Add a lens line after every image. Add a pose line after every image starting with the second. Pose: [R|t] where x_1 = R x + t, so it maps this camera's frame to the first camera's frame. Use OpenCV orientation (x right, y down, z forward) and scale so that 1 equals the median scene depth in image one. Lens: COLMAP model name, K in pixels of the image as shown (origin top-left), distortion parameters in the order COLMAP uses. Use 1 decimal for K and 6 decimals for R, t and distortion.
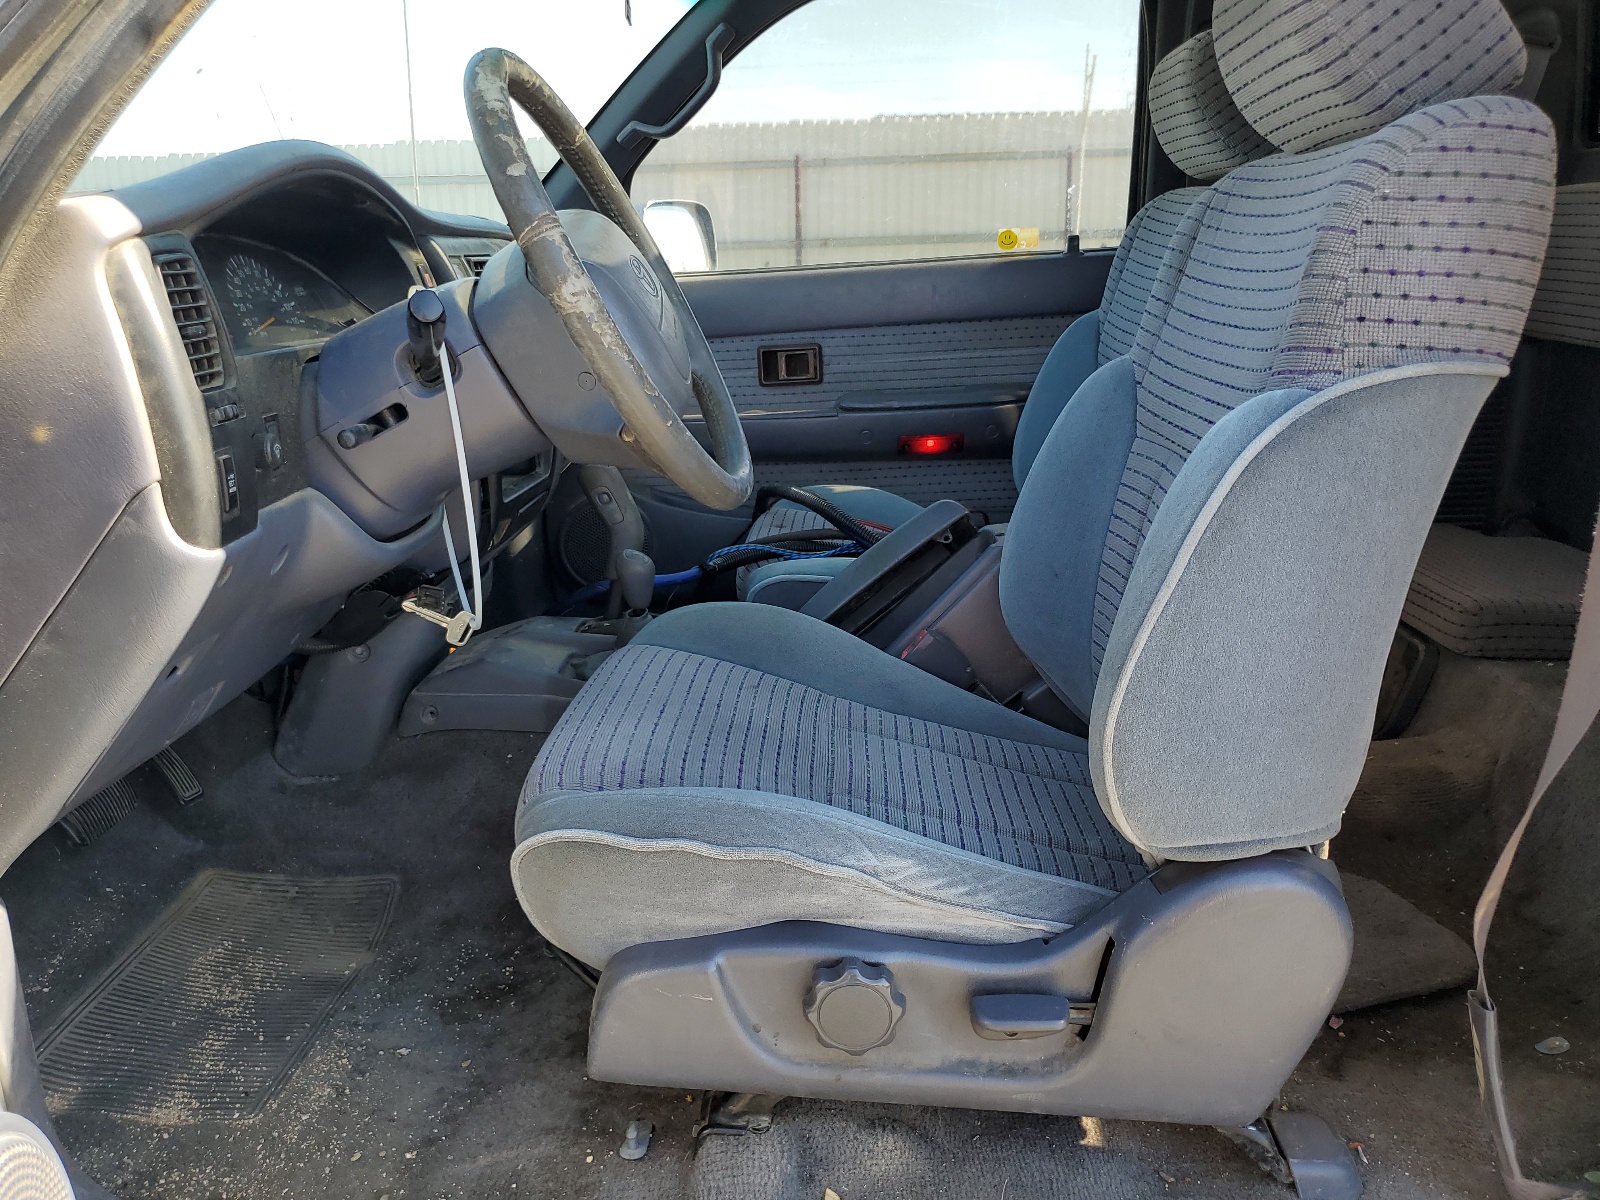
lens RADIAL K [[1236.5, 0, 799.7], [0, 1236.5, 599.7], [0, 0, 1]] dist [-0.003998, -0.004421]
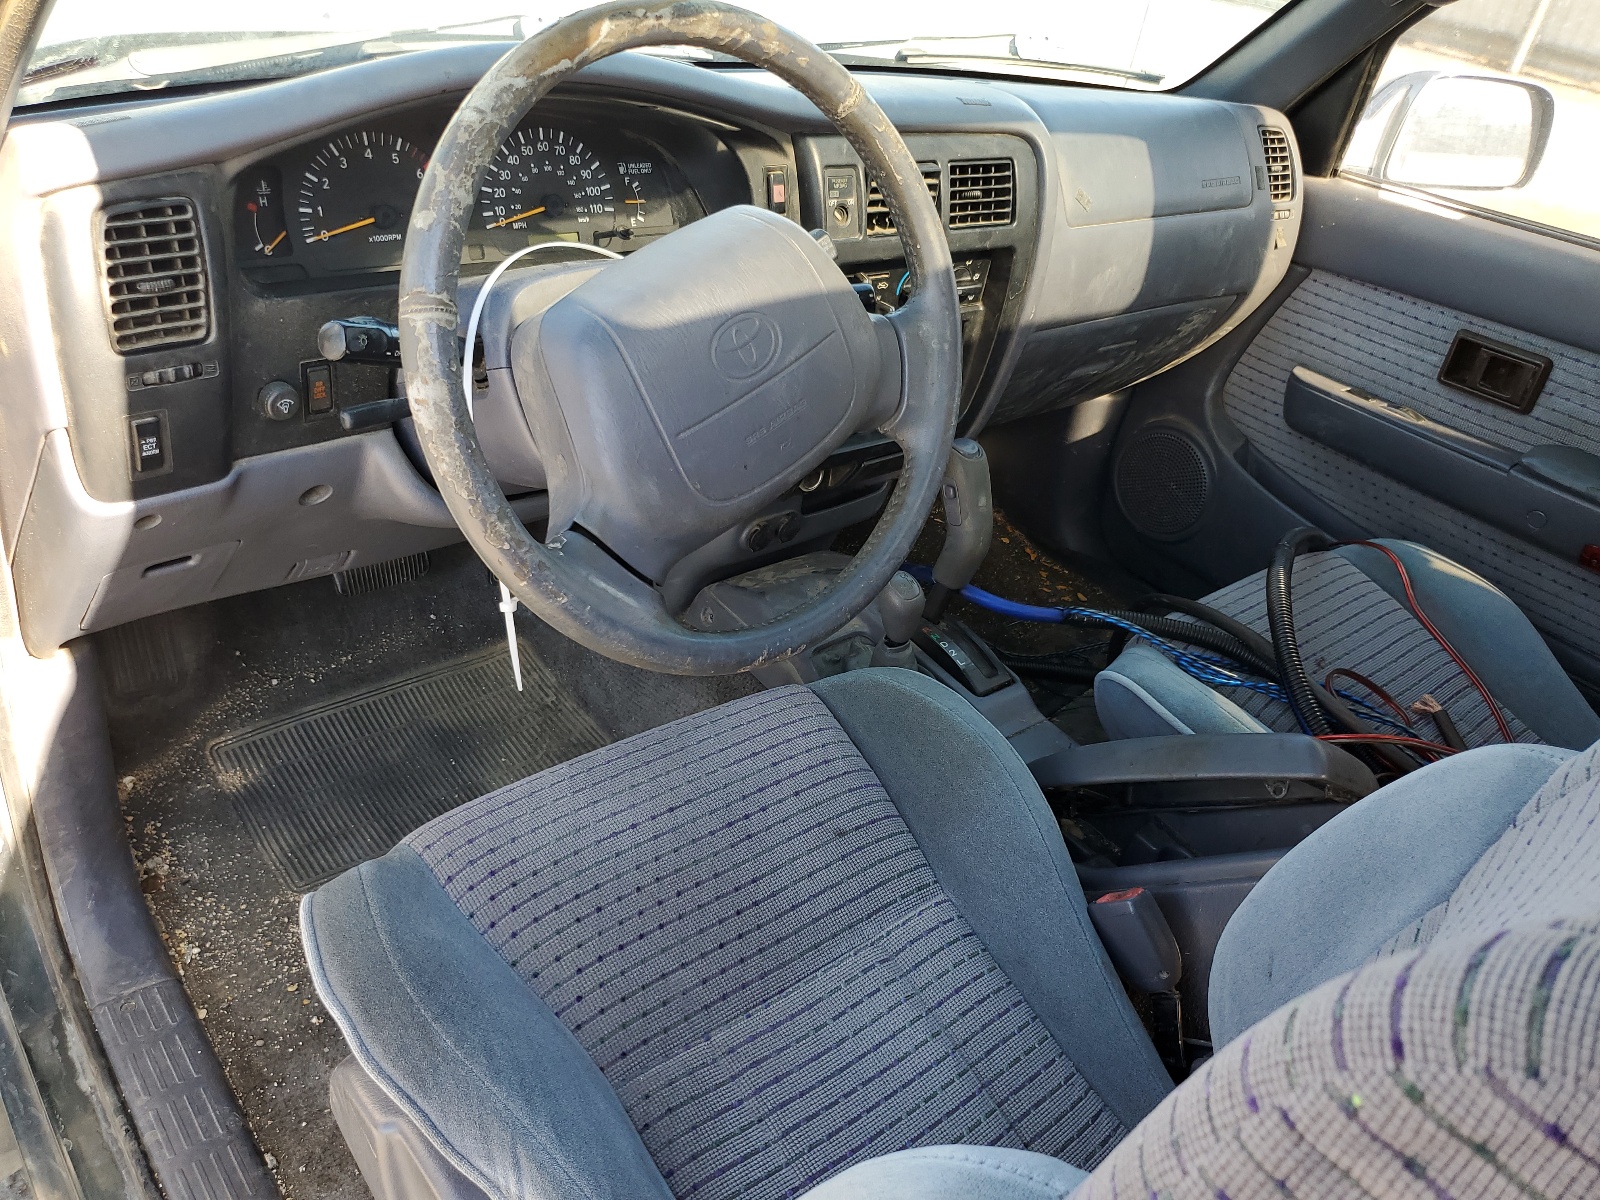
lens RADIAL K [[1236.5, 0, 793.1], [0, 1236.5, 601.1], [0, 0, 1]] dist [-0.003998, -0.004421]
pose [[0.667592, 0.505574, -0.546549, 0.468917], [-0.355177, 0.861435, 0.363015, -0.516383], [0.654347, -0.048225, 0.754655, 0.579888]]
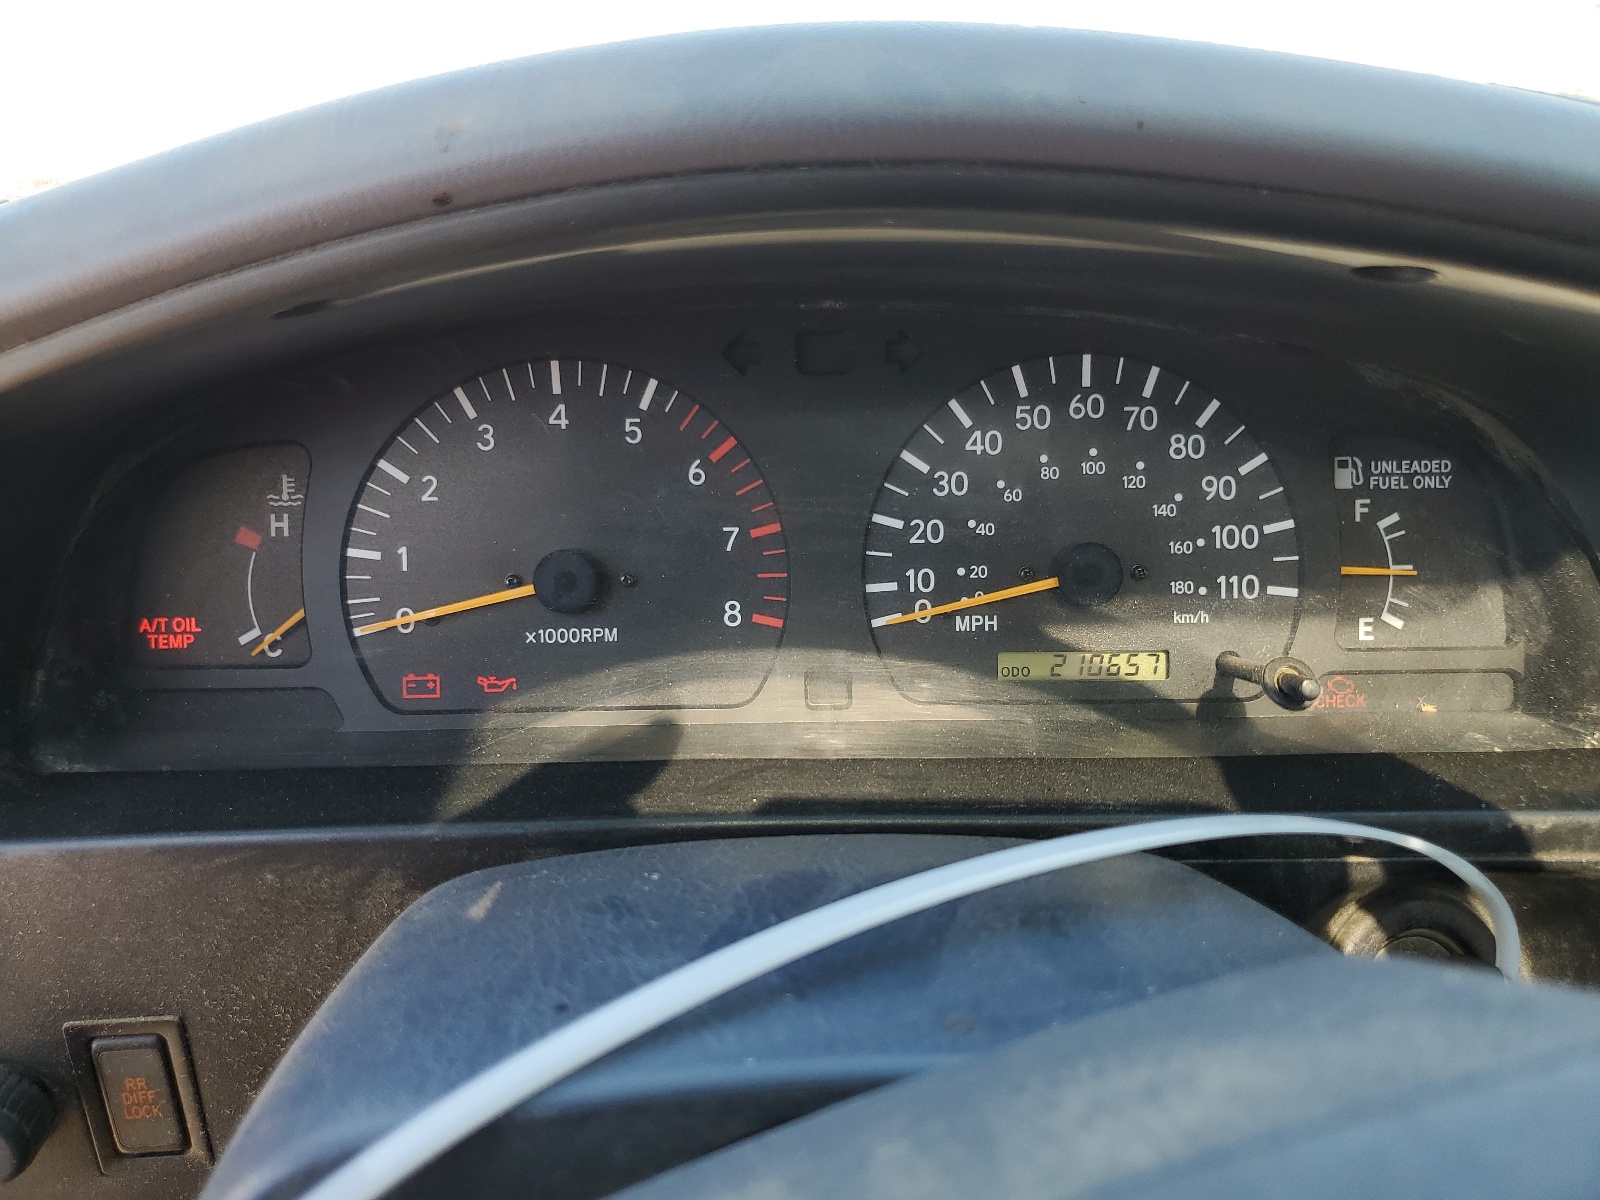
lens RADIAL K [[1236.5, 0, 800.3], [0, 1236.5, 589.2], [0, 0, 1]] dist [-0.003998, -0.004421]
pose [[0.086651, 0.428119, -0.899559, -0.124206], [-0.264419, 0.880453, 0.393555, -0.463147], [0.960507, 0.203759, 0.189495, 1.132796]]
